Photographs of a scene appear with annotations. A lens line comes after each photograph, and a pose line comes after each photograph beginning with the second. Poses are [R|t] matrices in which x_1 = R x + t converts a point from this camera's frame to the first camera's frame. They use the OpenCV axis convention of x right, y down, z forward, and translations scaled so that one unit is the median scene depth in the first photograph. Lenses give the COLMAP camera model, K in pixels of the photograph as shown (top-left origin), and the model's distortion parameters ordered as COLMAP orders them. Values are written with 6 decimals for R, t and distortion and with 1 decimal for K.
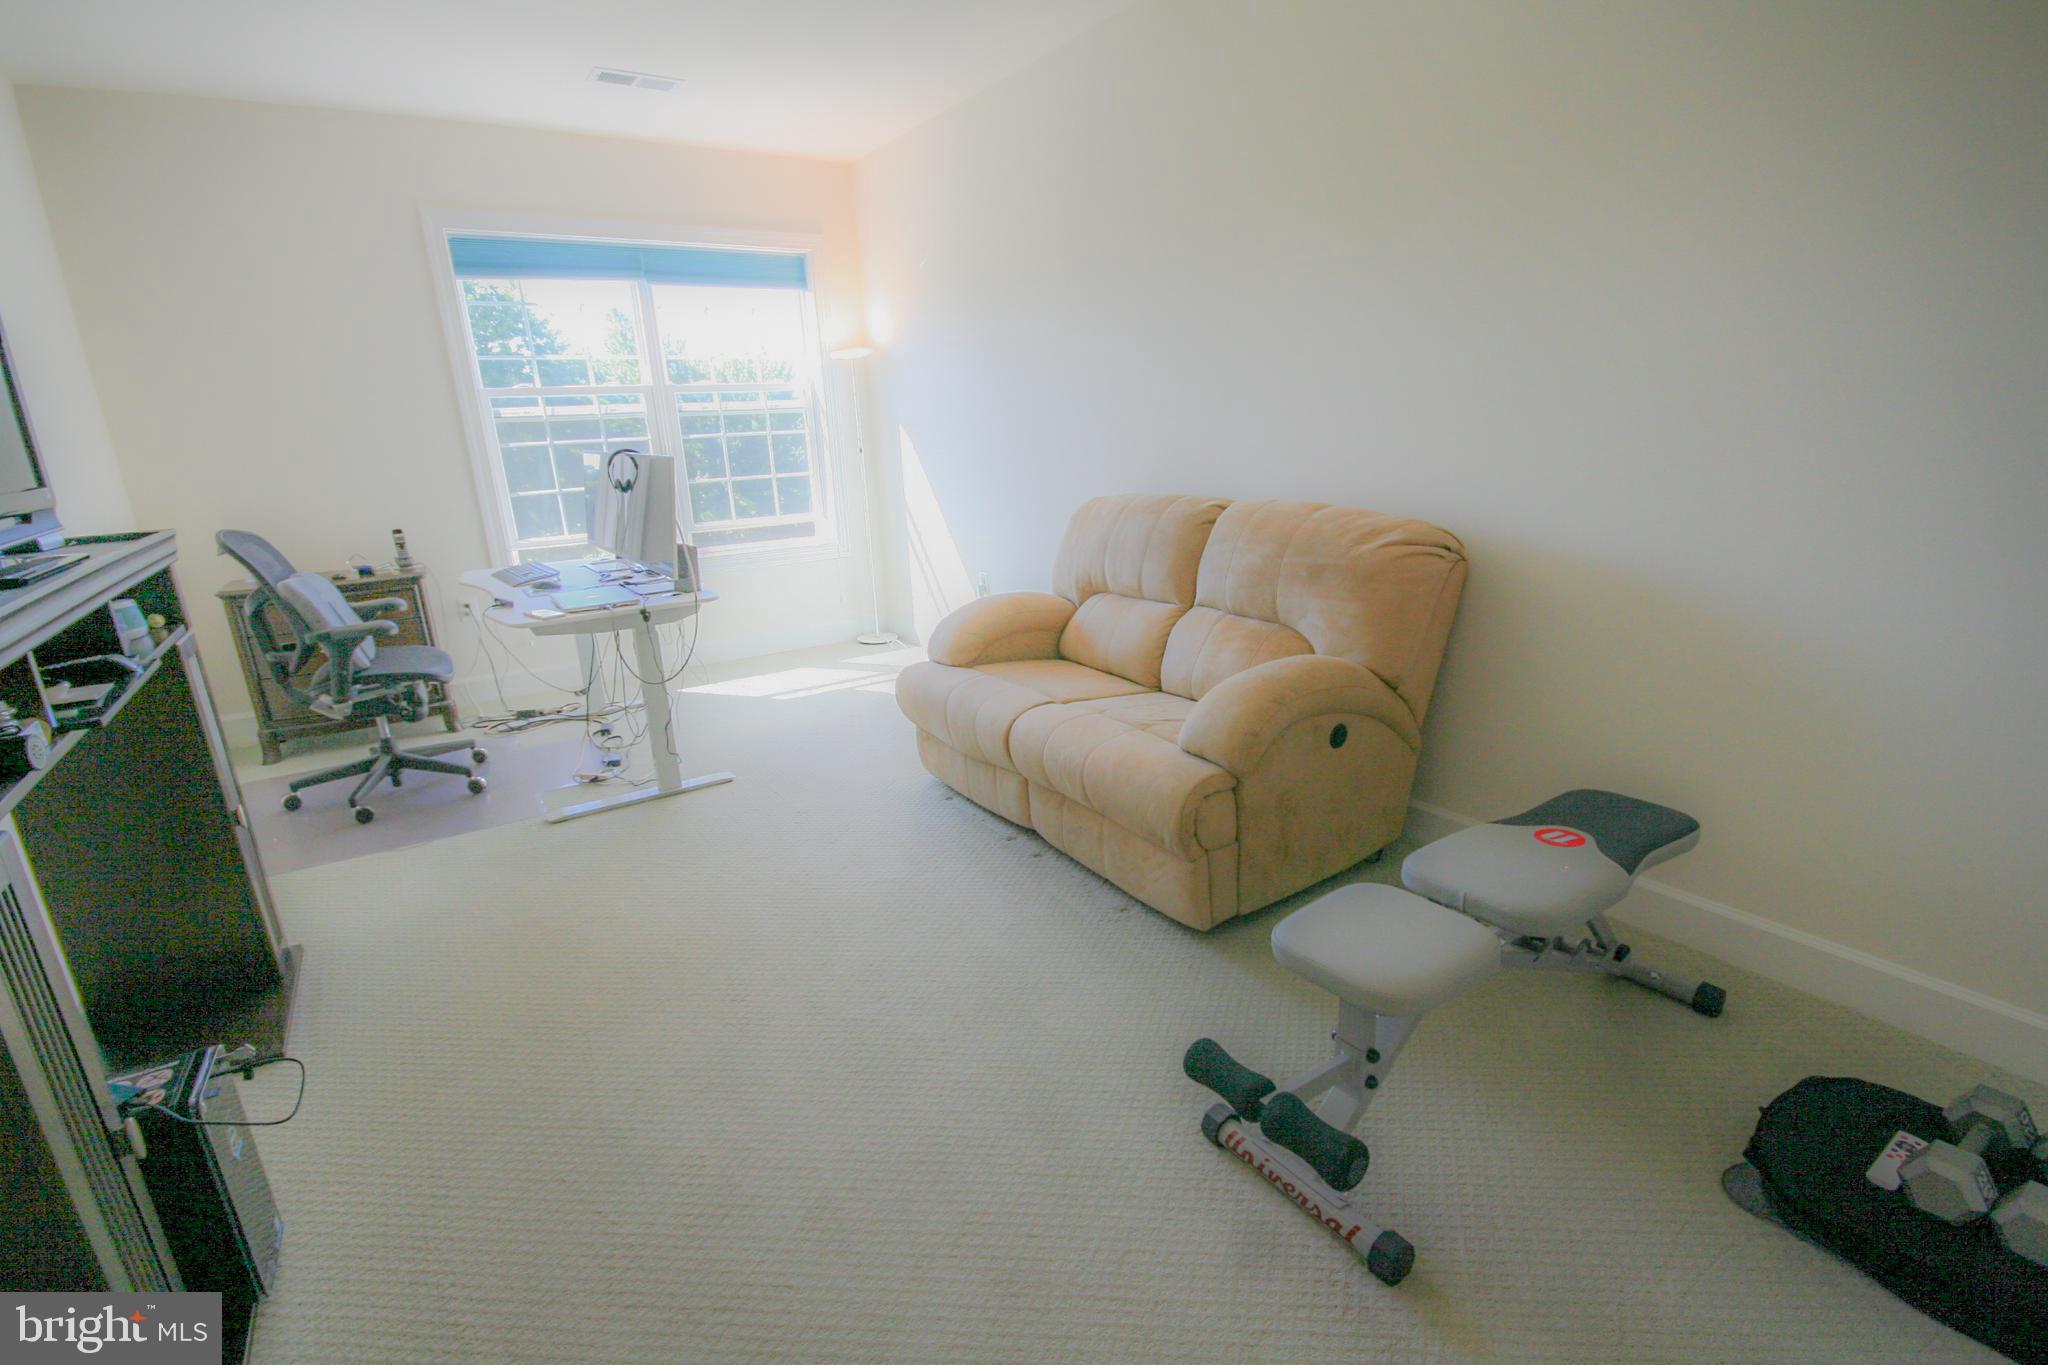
lens RADIAL K [[951.0, 0, 1023.4], [0, 951.0, 698.6], [0, 0, 1]] dist [-0.000363, -0.000127]
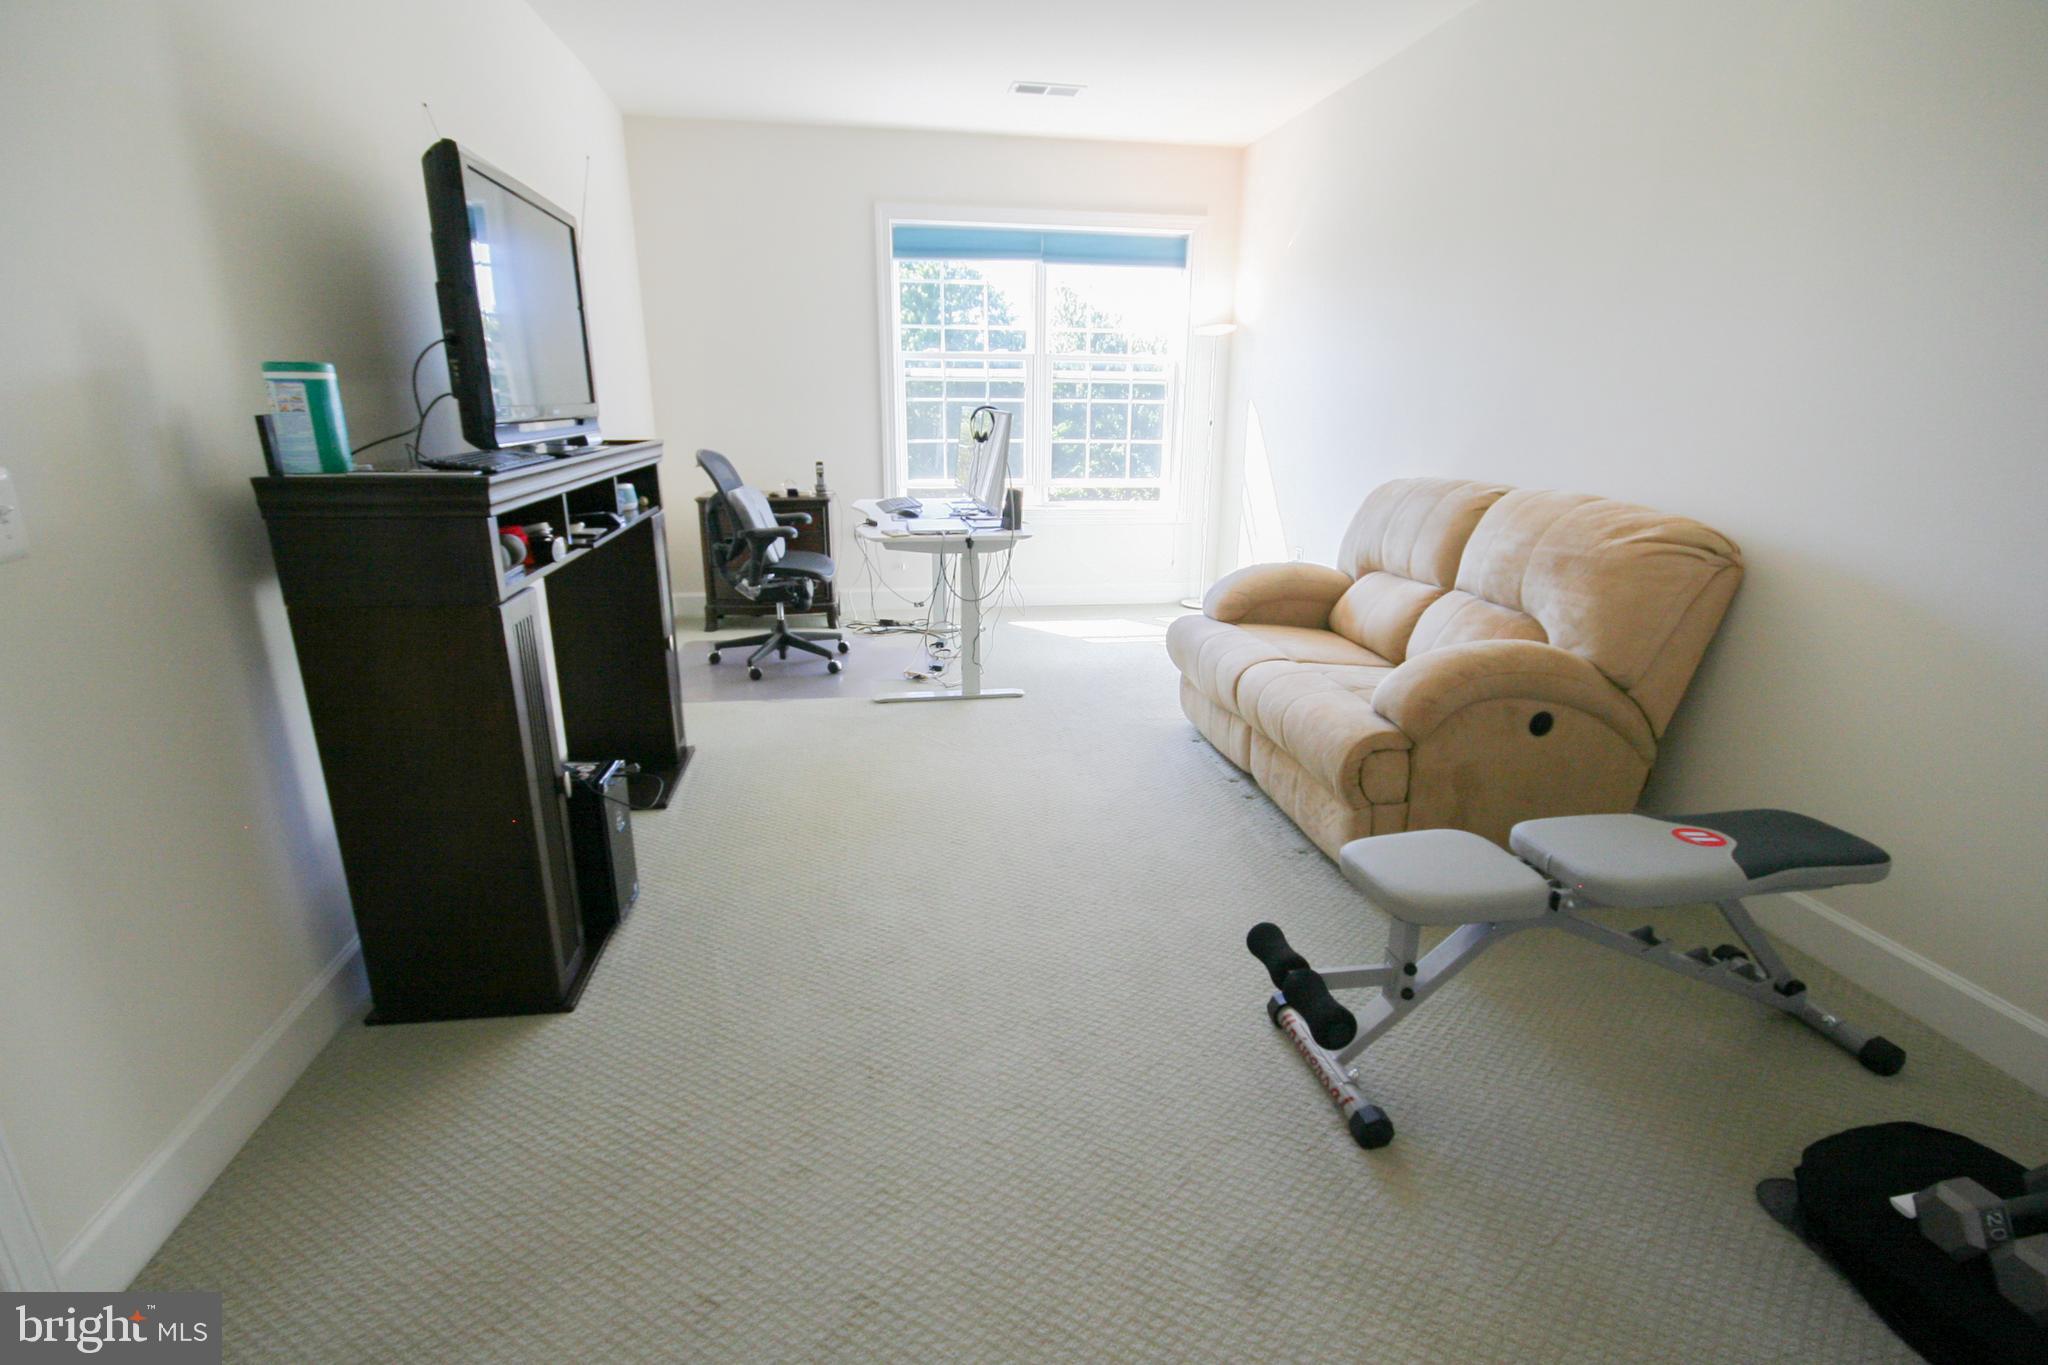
lens RADIAL K [[971.3, 0, 1024.0], [0, 971.3, 682.5], [0, 0, 1]] dist [0.000288, 0.000309]
pose [[0.915841, 0.158793, -0.368810, 0.151166], [-0.158654, 0.986850, 0.030920, 0.038111], [0.368870, 0.030195, 0.928990, -0.111997]]
